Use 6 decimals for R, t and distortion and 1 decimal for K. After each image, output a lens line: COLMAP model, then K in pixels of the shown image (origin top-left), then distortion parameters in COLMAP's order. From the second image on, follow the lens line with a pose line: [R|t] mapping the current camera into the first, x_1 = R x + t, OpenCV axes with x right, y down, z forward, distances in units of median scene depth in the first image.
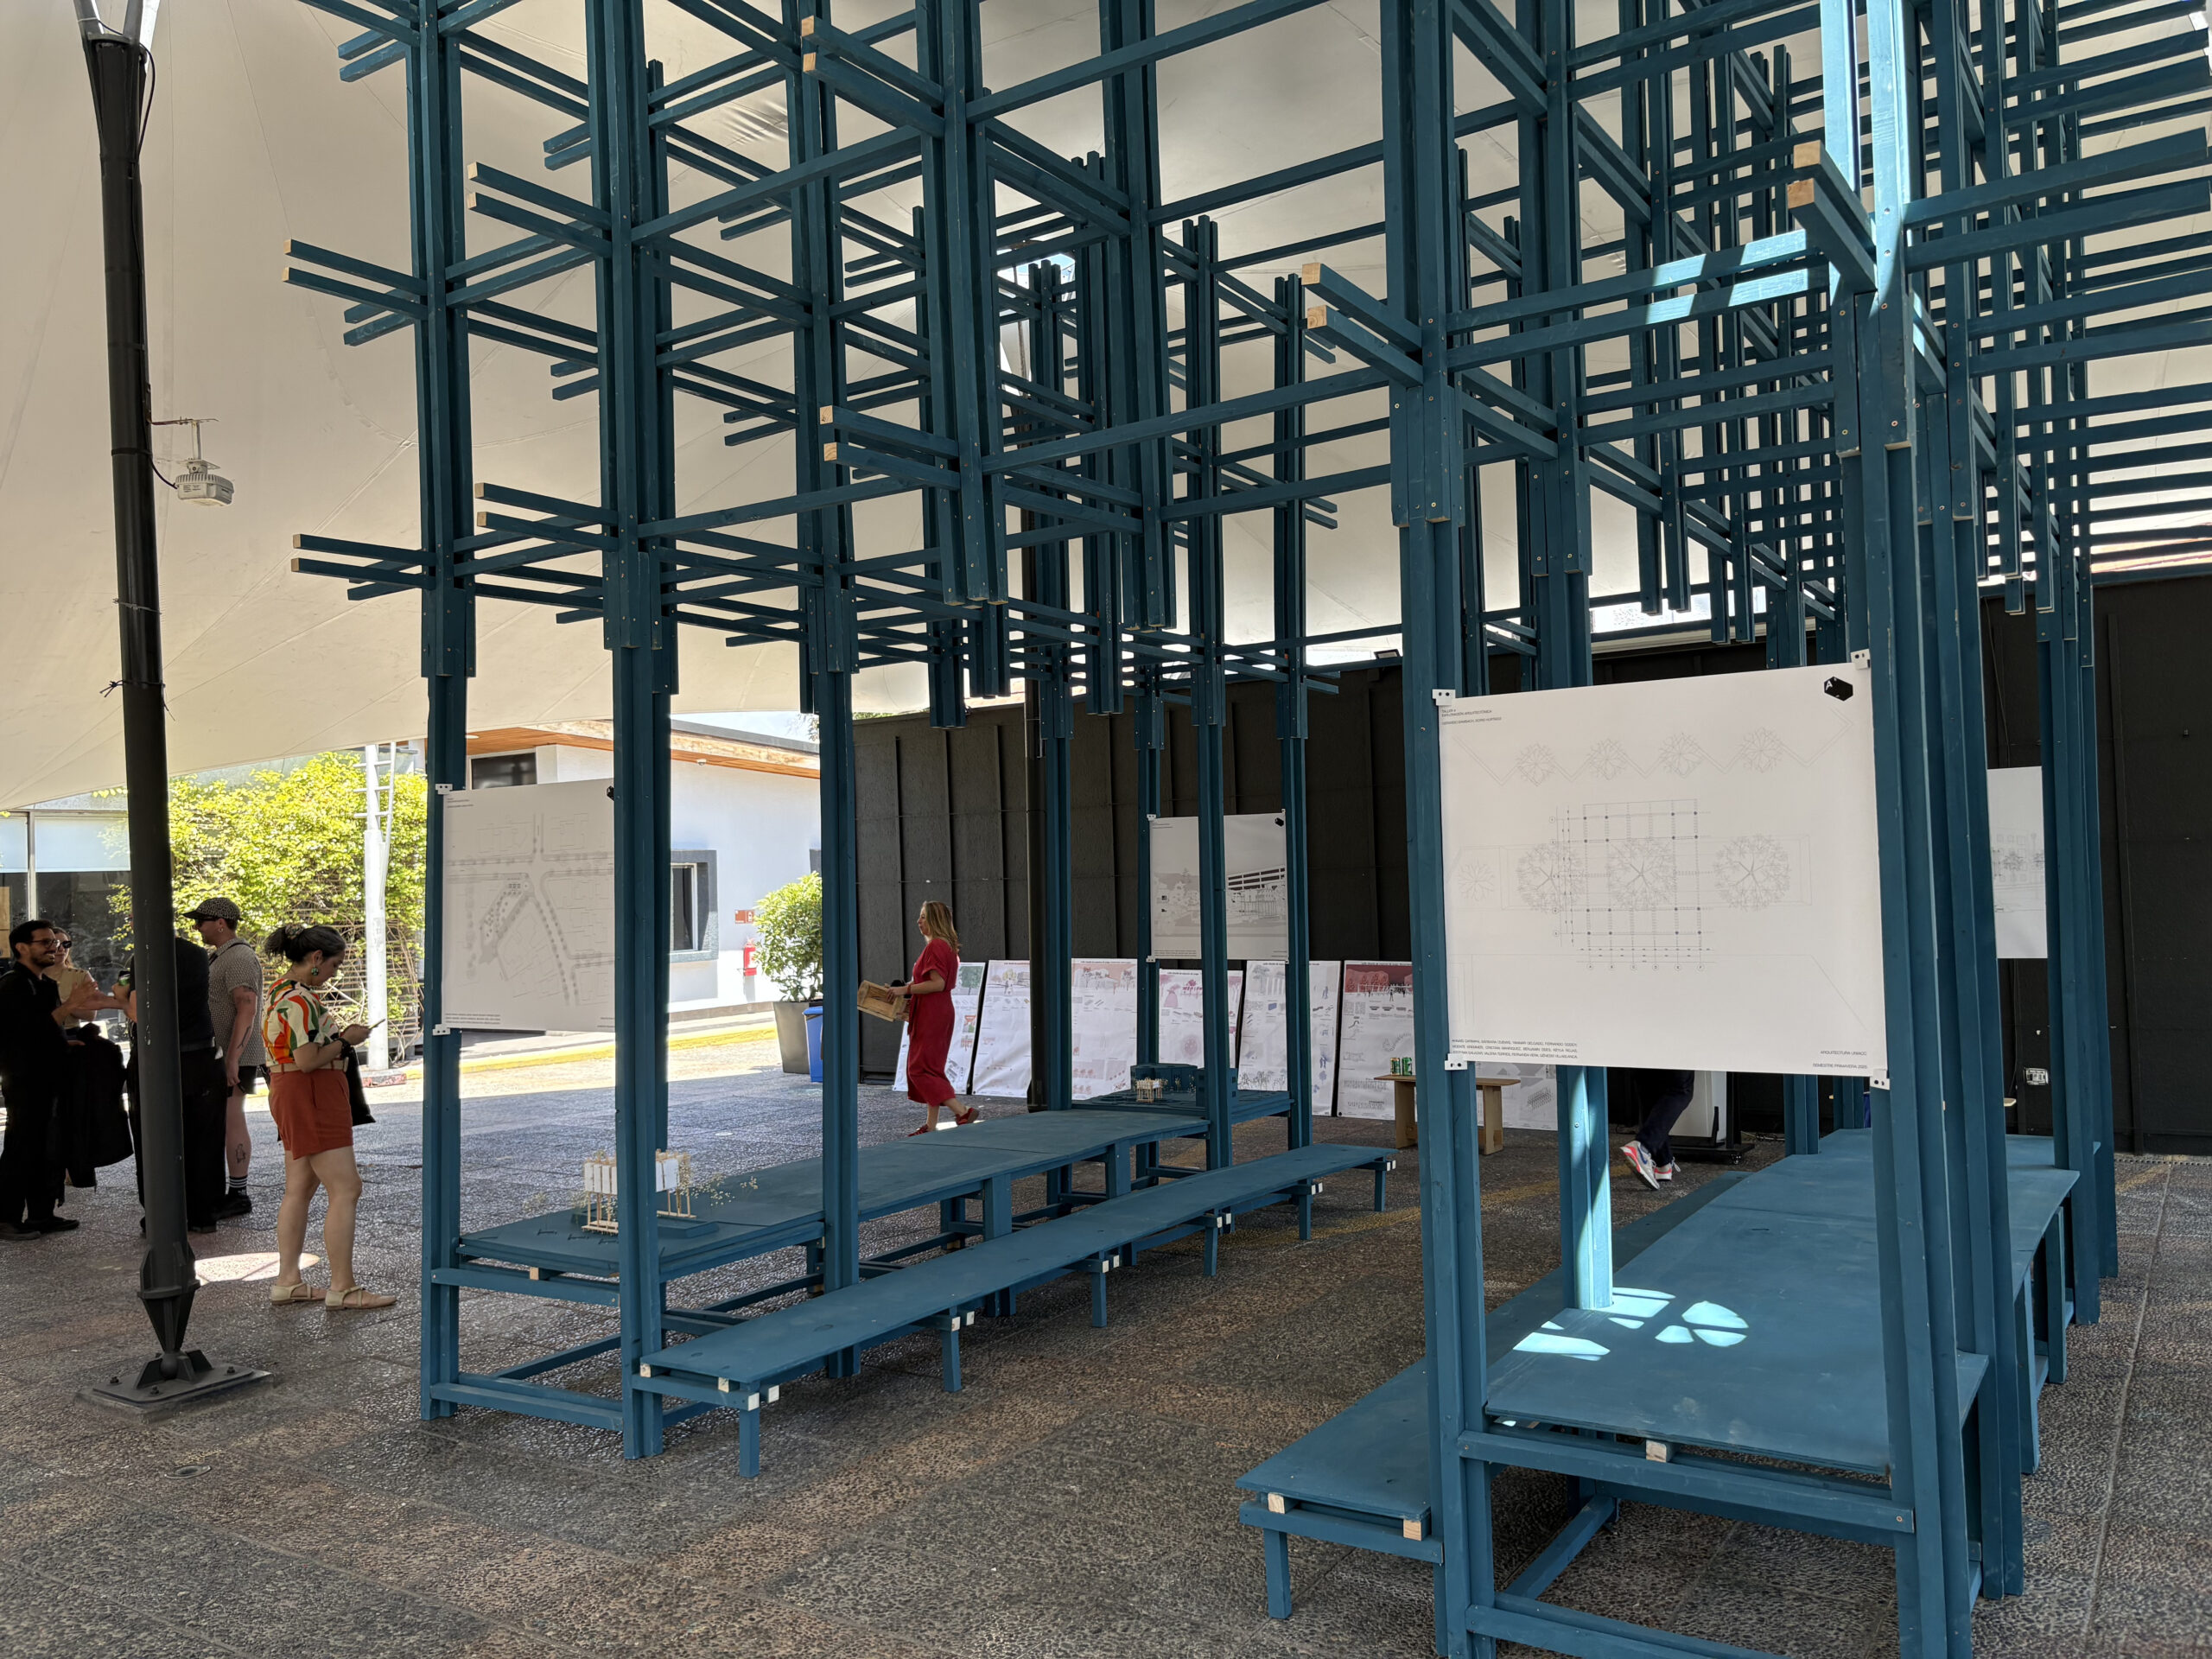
lens RADIAL K [[1673.5, 0, 1106.0], [0, 1673.5, 829.5], [0, 0, 1]] dist [0.013380, 0.001696]
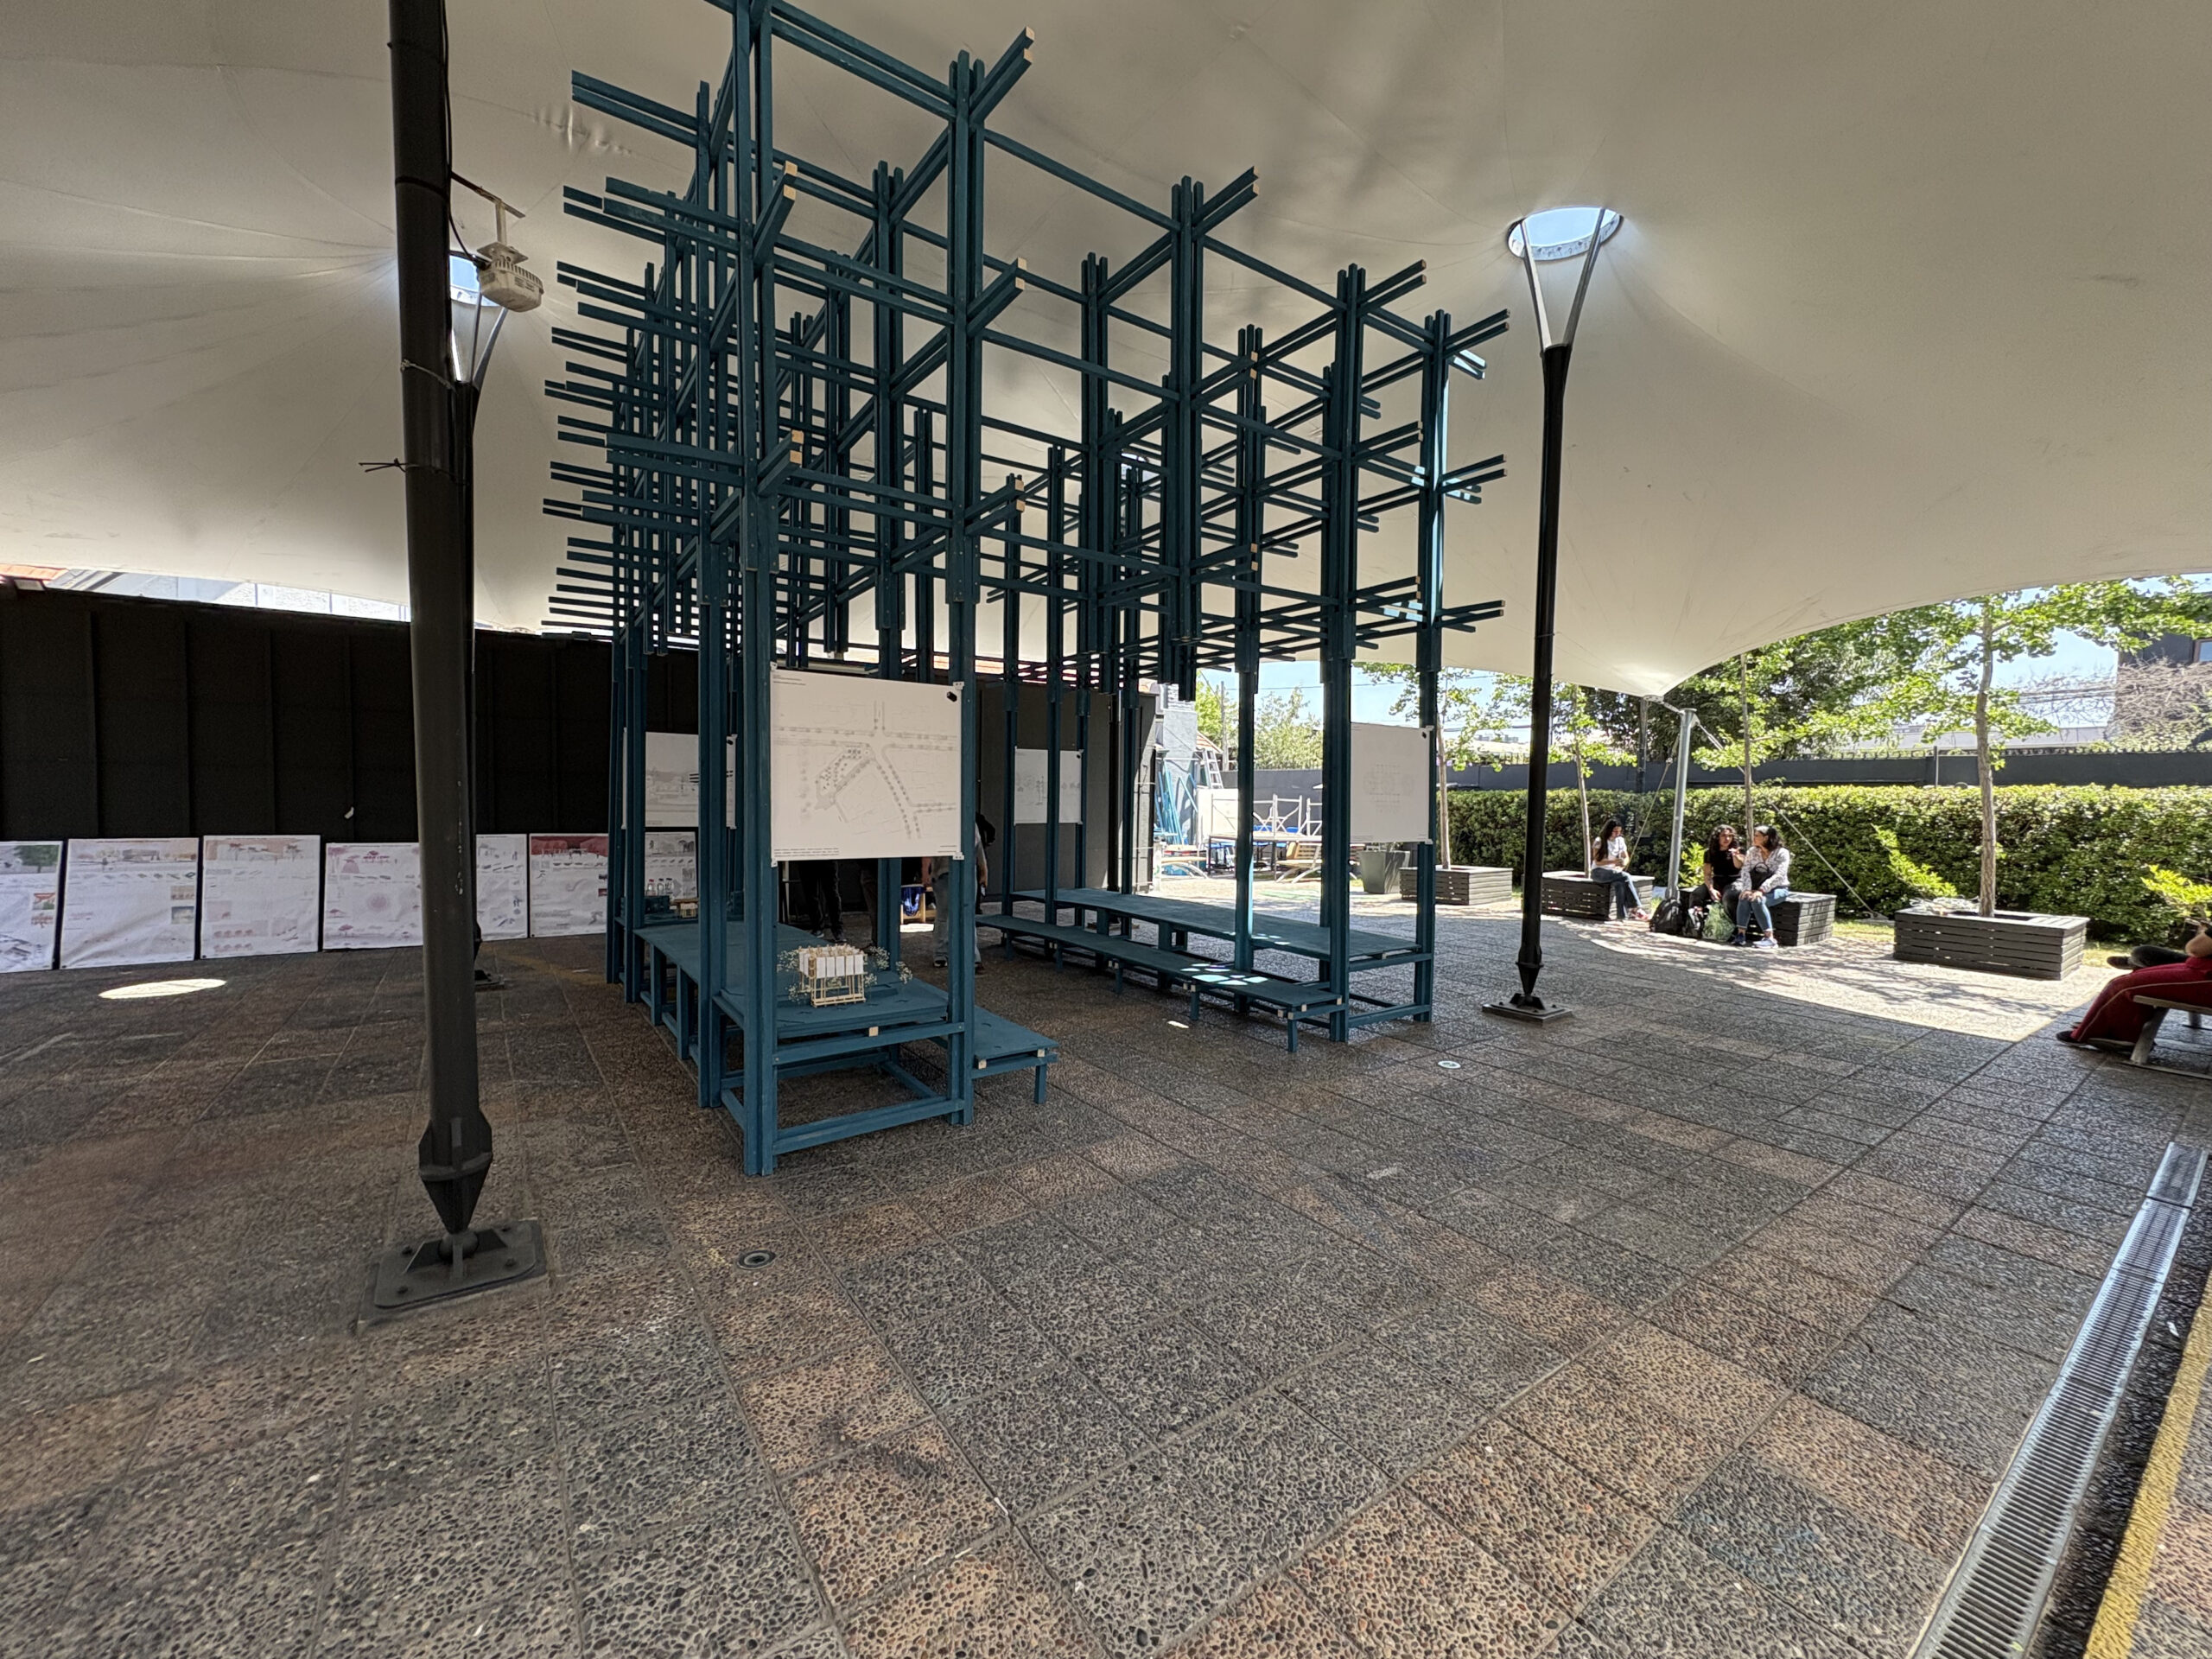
lens RADIAL K [[884.6, 0, 1106.0], [0, 884.6, 829.5], [0, 0, 1]] dist [0.000782, -0.000001]
pose [[0.363123, 0.000546, 0.931741, -0.953994], [-0.054474, 0.998302, 0.020645, 0.071154], [-0.930147, -0.058252, 0.362536, 0.562419]]
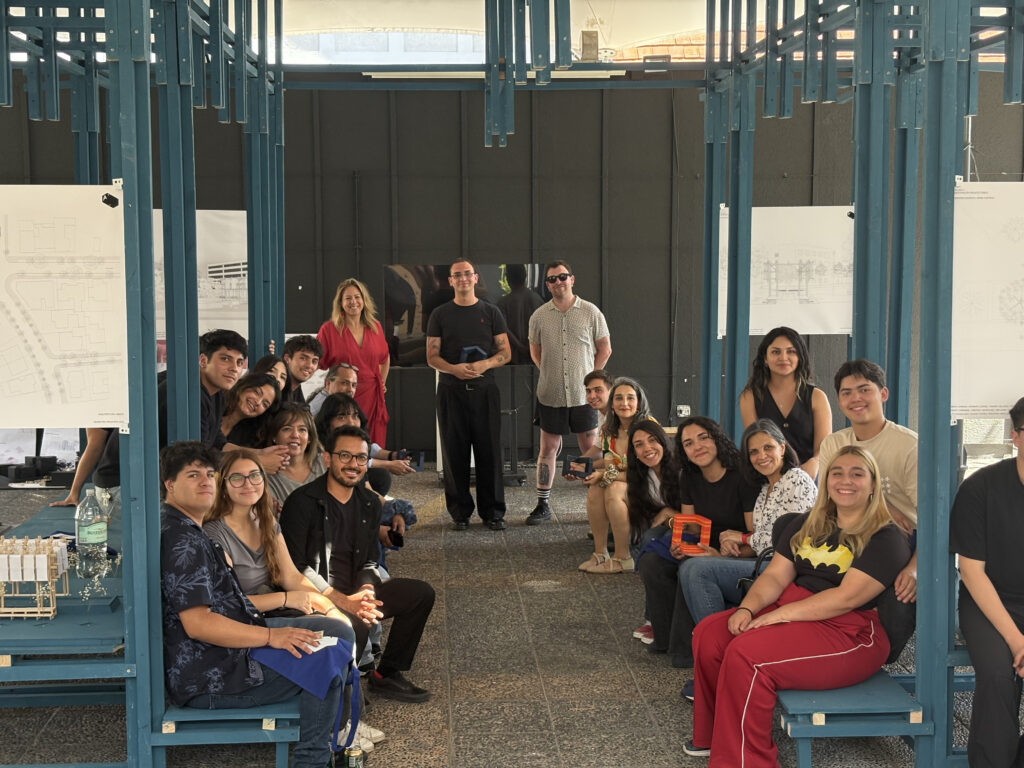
lens RADIAL K [[1513.4, 0, 512.0], [0, 1513.4, 384.0], [0, 0, 1]] dist [0.037481, 0.038066]
pose [[0.807520, -0.030531, 0.589050, -0.635042], [-0.040383, 0.993454, 0.106853, -0.018581], [-0.588457, -0.110073, 0.801001, 0.080466]]
